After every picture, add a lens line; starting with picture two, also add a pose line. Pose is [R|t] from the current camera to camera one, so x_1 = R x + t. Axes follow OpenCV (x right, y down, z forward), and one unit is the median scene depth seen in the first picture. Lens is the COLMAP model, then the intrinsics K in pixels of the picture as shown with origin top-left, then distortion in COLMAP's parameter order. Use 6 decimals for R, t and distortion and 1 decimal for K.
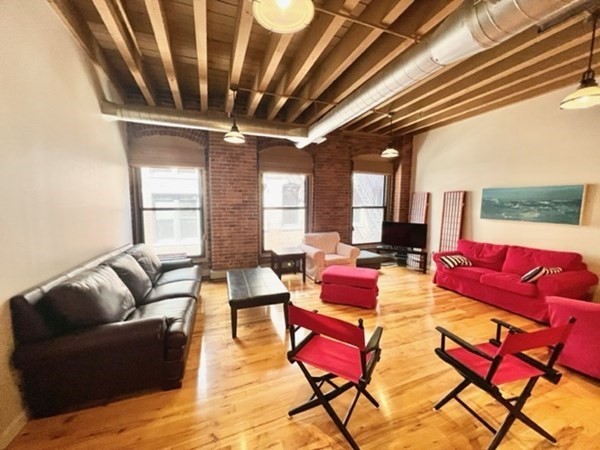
lens RADIAL K [[238.3, 0, 299.1], [0, 238.3, 224.9], [0, 0, 1]] dist [-0.005636, 0.000361]
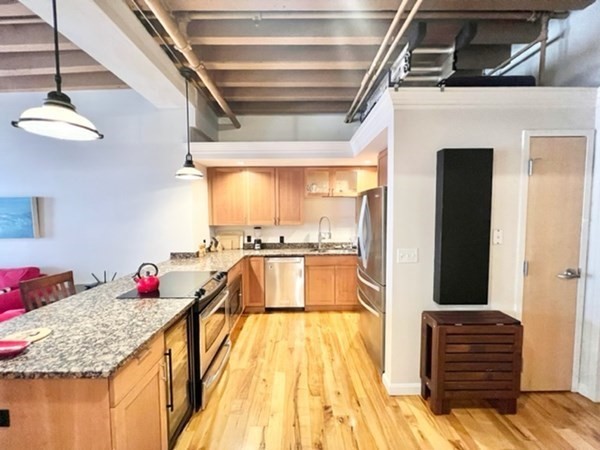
lens RADIAL K [[238.3, 0, 296.6], [0, 238.3, 224.1], [0, 0, 1]] dist [-0.005636, 0.000361]
pose [[0.352175, -0.069135, 0.933377, 0.475482], [0.113067, 0.993107, 0.030898, 0.026879], [-0.929079, 0.094653, 0.357565, -0.276451]]
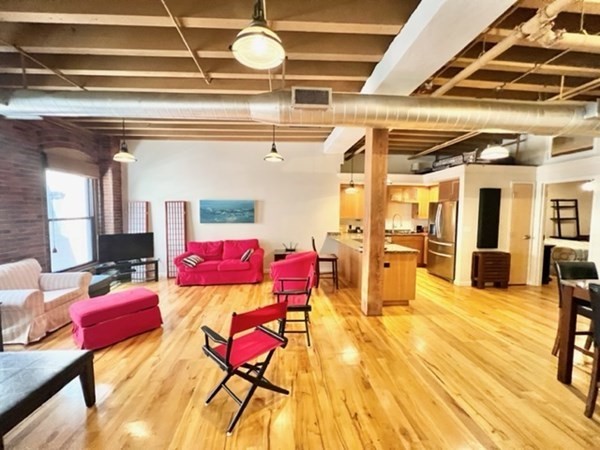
lens RADIAL K [[238.3, 0, 298.5], [0, 238.3, 225.1], [0, 0, 1]] dist [-0.005636, 0.000361]
pose [[0.267482, -0.070458, 0.960983, -0.319197], [0.097189, 0.994210, 0.045842, -0.024928], [-0.958649, 0.081135, 0.272781, 0.149345]]
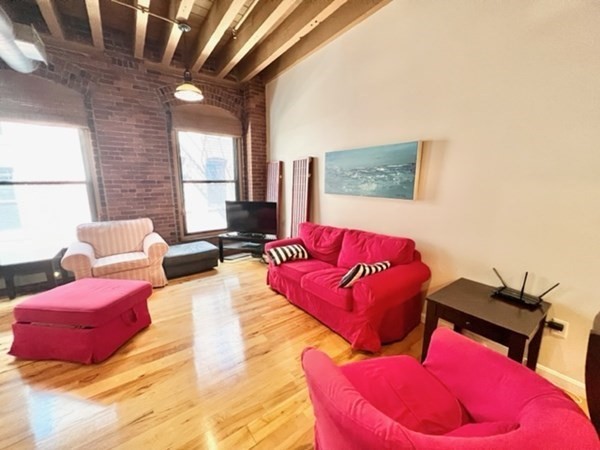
lens RADIAL K [[238.3, 0, 300.5], [0, 238.3, 223.8], [0, 0, 1]] dist [-0.005636, 0.000361]
pose [[0.962281, -0.052711, 0.266901, 0.482561], [0.030577, 0.995790, 0.086419, 0.000936], [-0.270332, -0.074998, 0.959842, 0.288785]]
